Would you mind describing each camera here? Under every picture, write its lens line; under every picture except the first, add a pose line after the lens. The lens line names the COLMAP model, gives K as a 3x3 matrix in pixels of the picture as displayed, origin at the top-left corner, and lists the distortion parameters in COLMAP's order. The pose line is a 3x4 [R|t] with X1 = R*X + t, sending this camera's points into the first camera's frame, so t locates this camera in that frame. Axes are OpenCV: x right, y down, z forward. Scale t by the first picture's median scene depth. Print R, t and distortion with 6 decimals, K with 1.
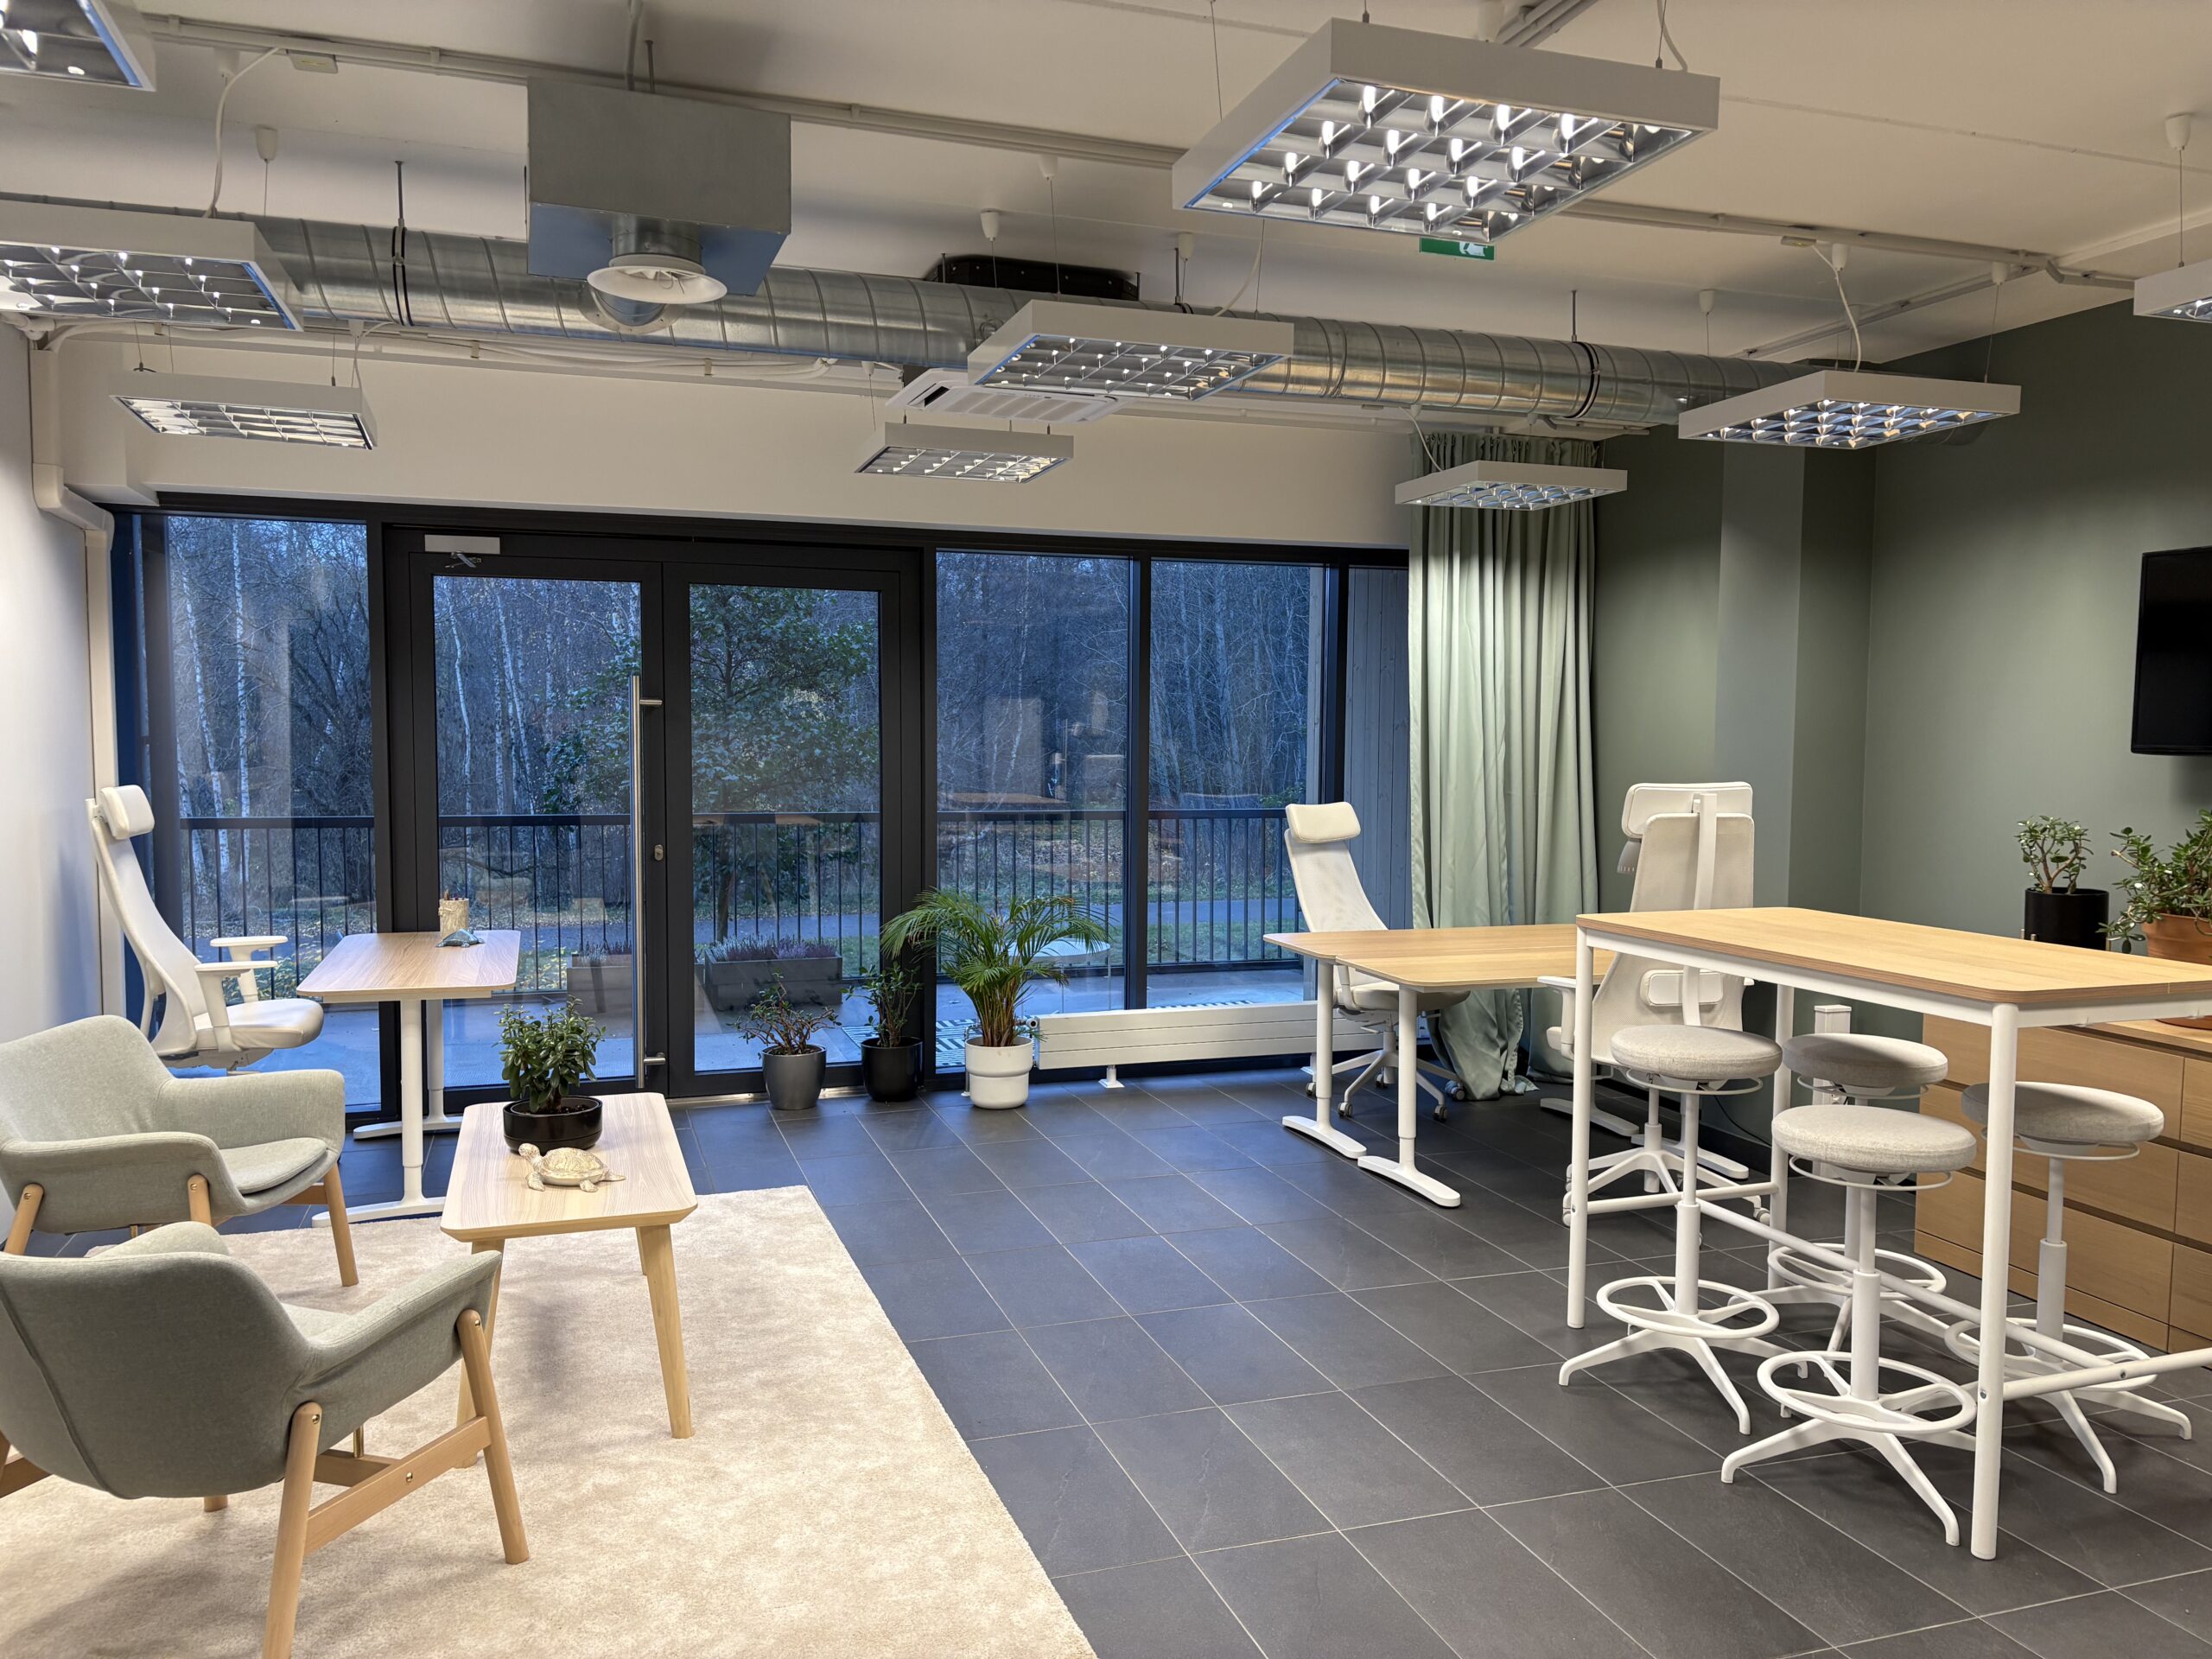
lens RADIAL K [[1669.8, 0, 1122.5], [0, 1669.8, 842.6], [0, 0, 1]] dist [0.049054, -0.042135]
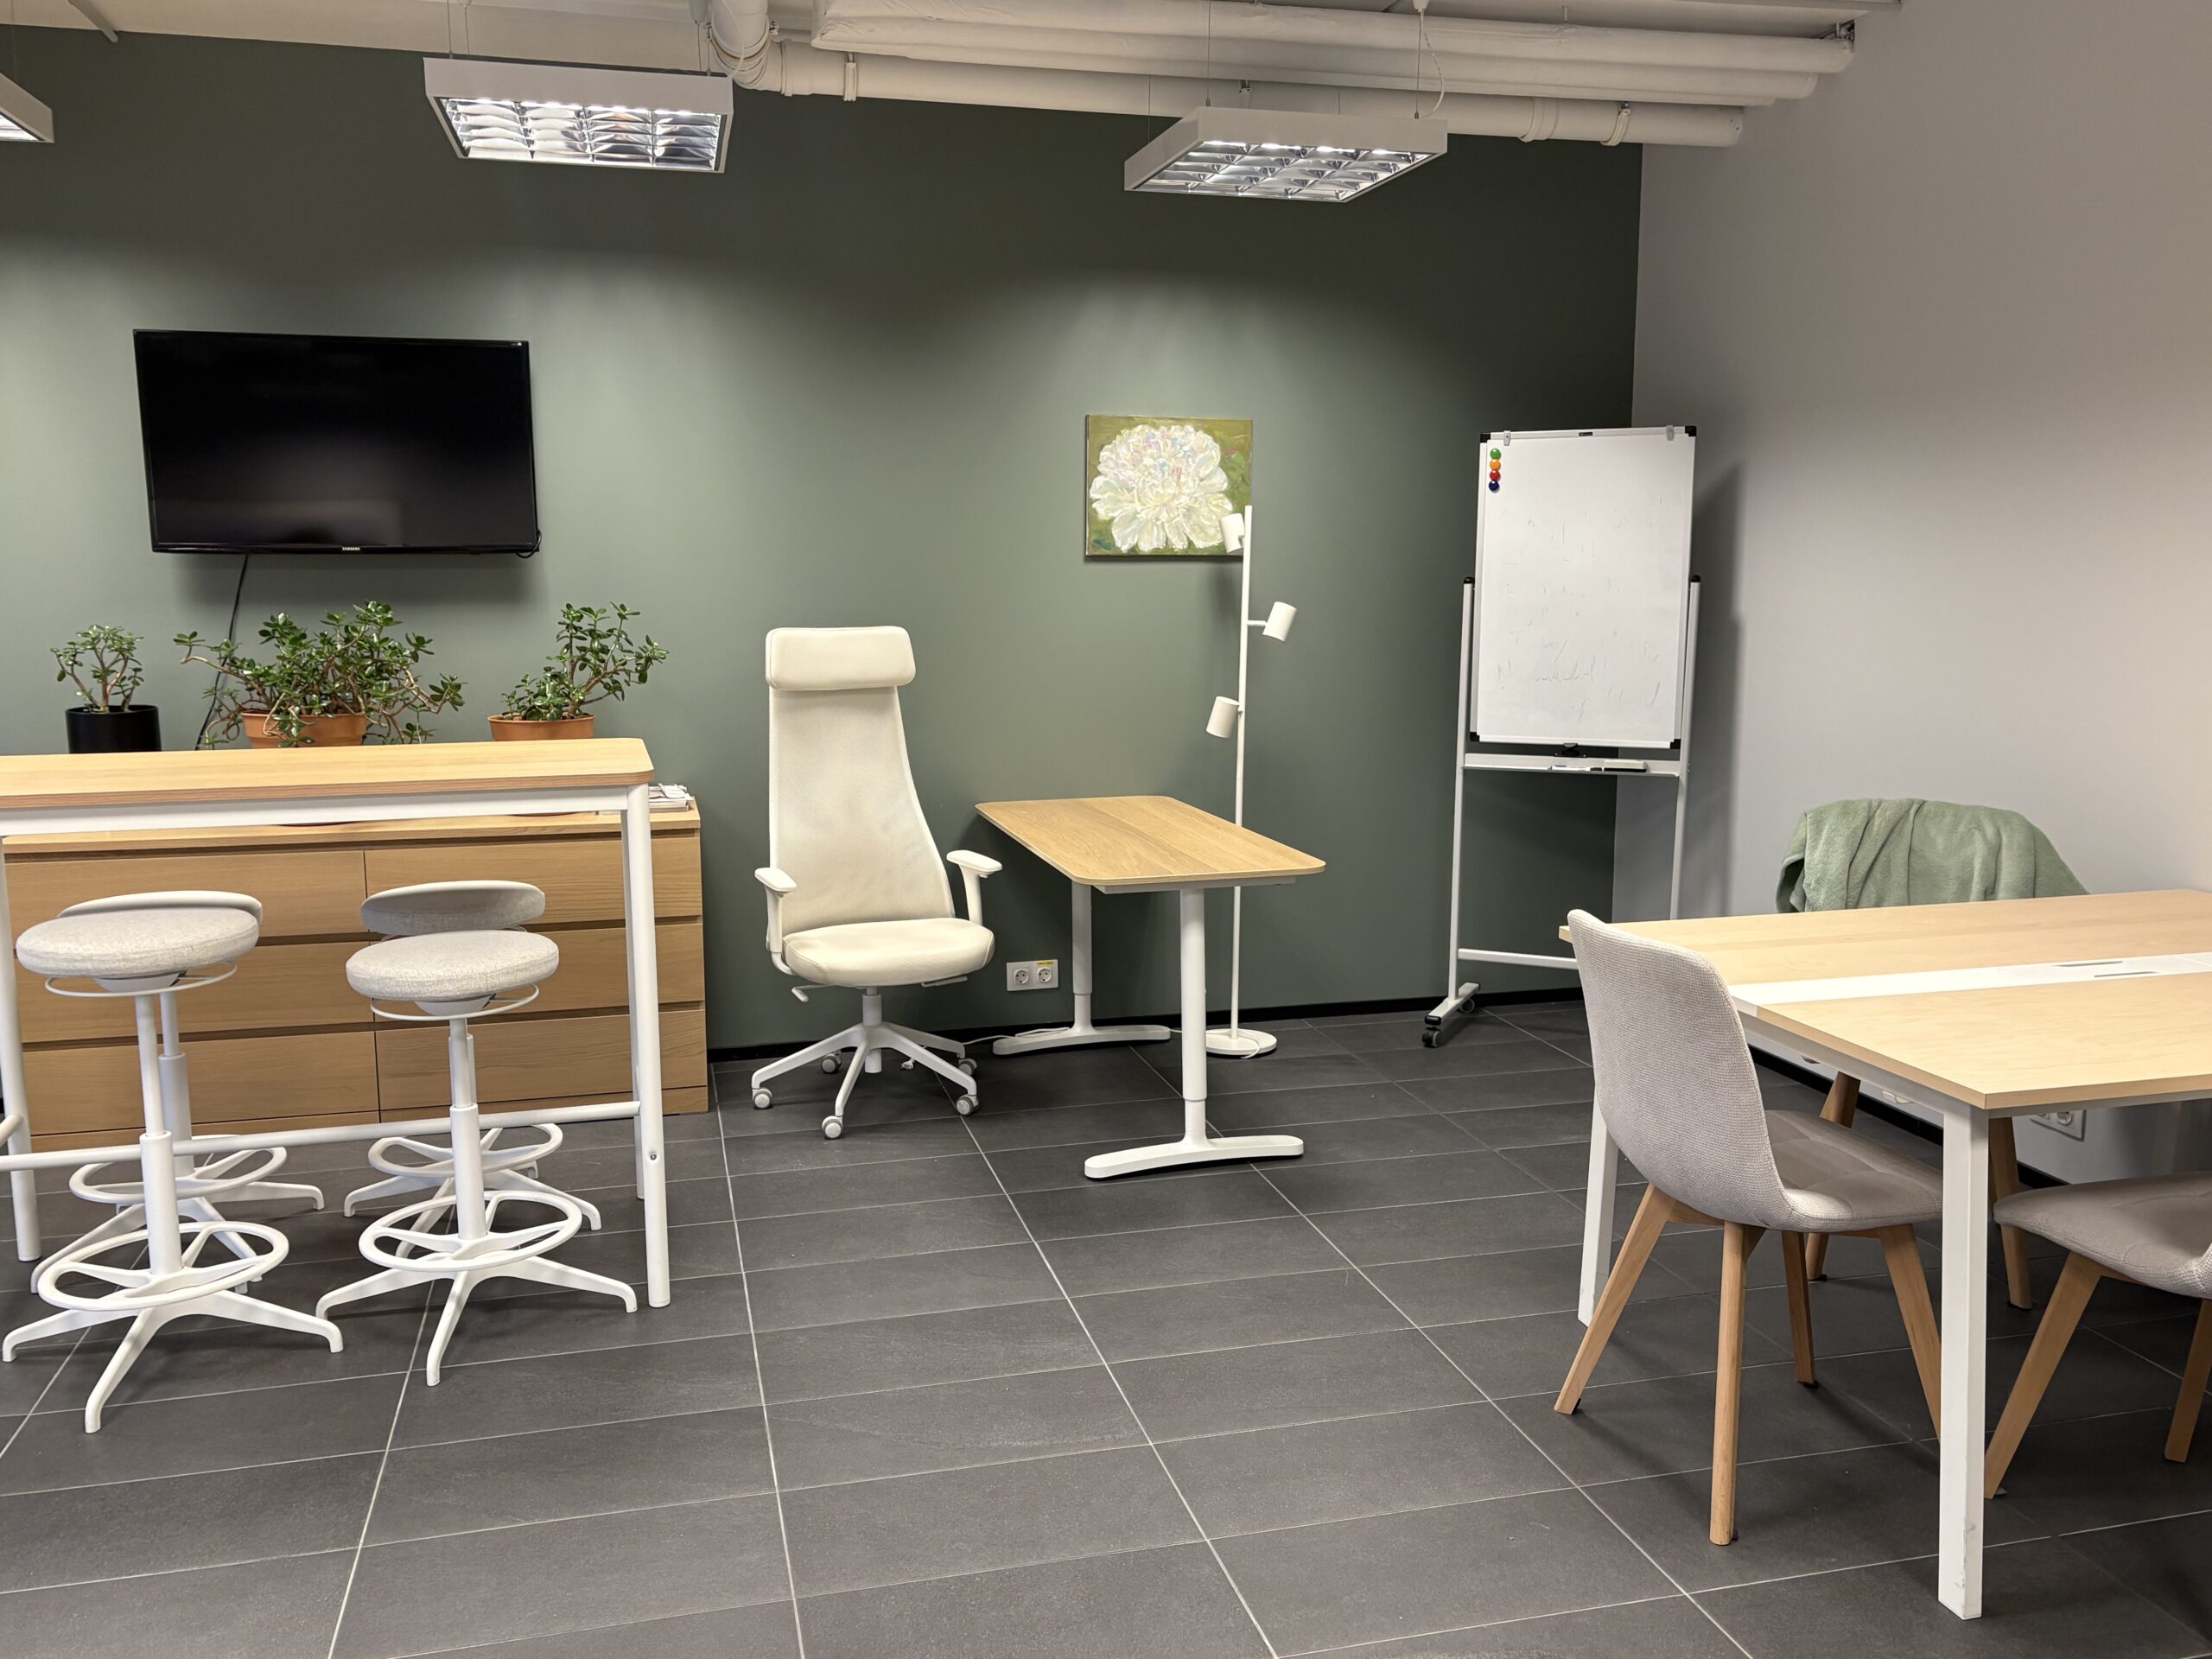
lens RADIAL K [[1826.9, 0, 1089.7], [0, 1826.9, 831.0], [0, 0, 1]] dist [0.069780, -0.045539]
pose [[0.086480, -0.155569, 0.984032, -0.347210], [0.073804, 0.986019, 0.149397, -0.015374], [-0.993516, 0.059706, 0.096753, 0.372696]]
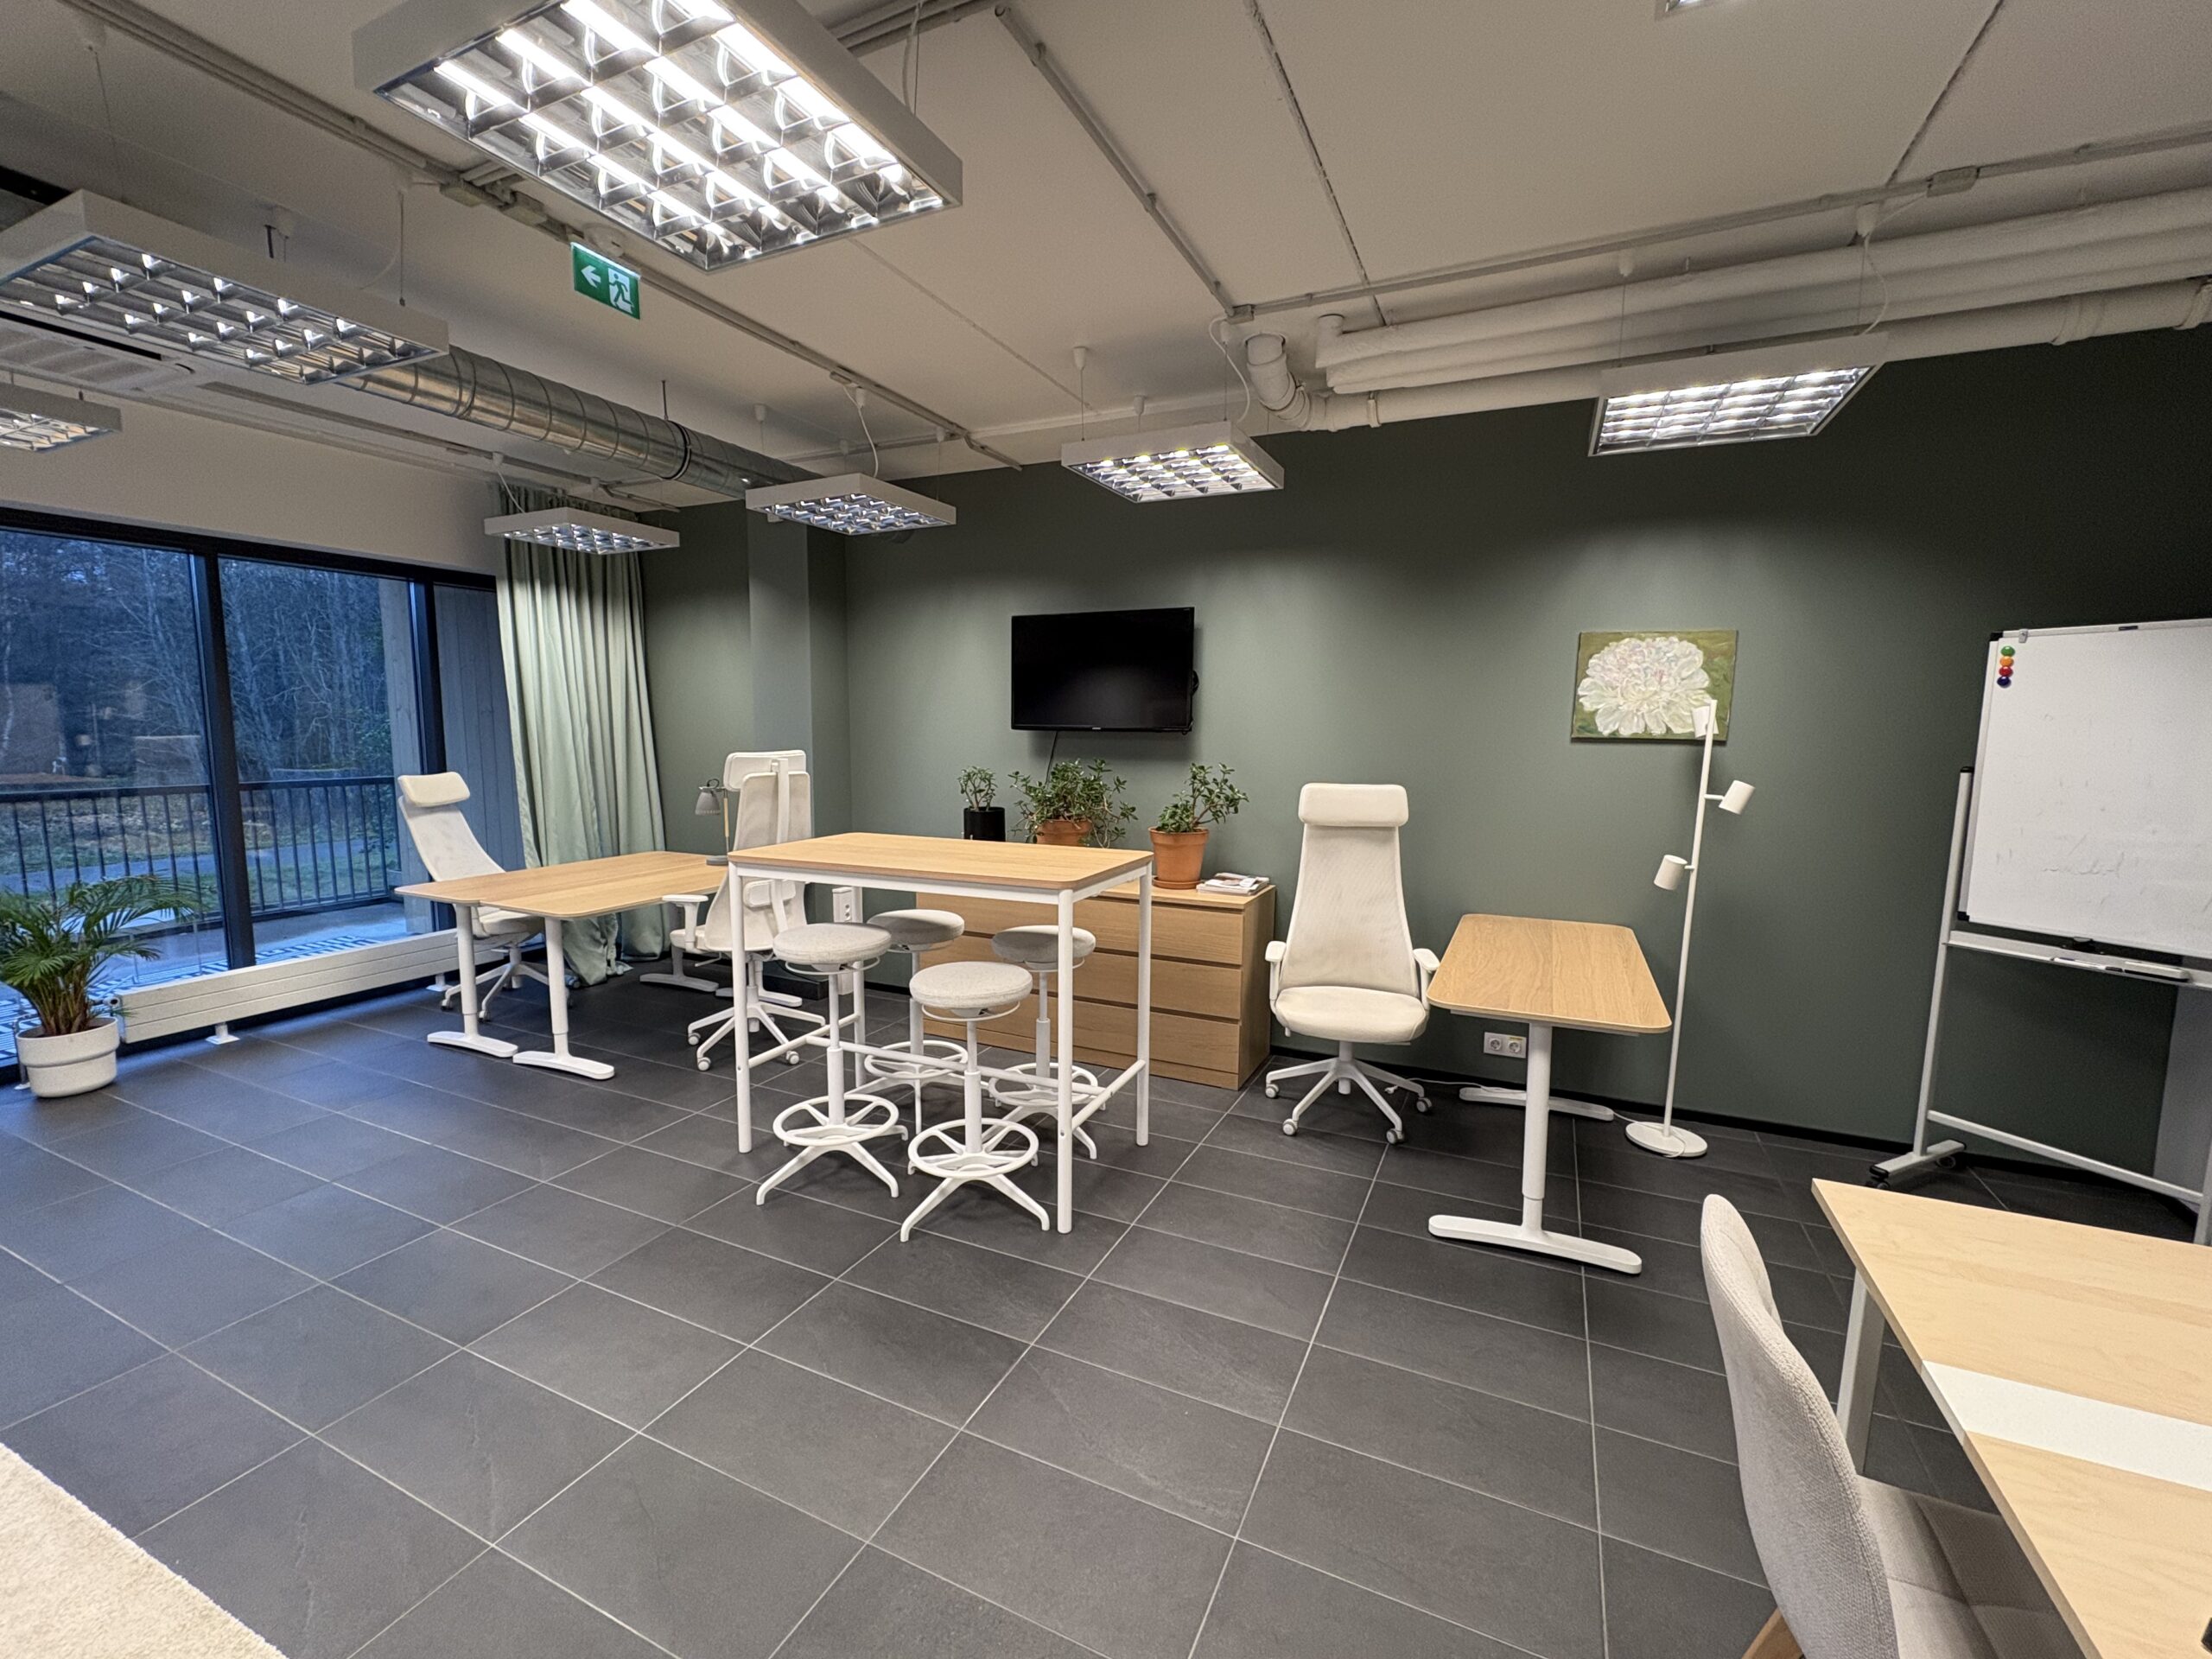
lens RADIAL K [[939.0, 0, 1101.1], [0, 939.0, 827.7], [0, 0, 1]] dist [0.003216, 0.001145]
pose [[0.699302, -0.081636, 0.710149, -0.043346], [0.046344, 0.996545, 0.068922, -0.012495], [-0.713322, -0.015286, 0.700670, 0.220504]]
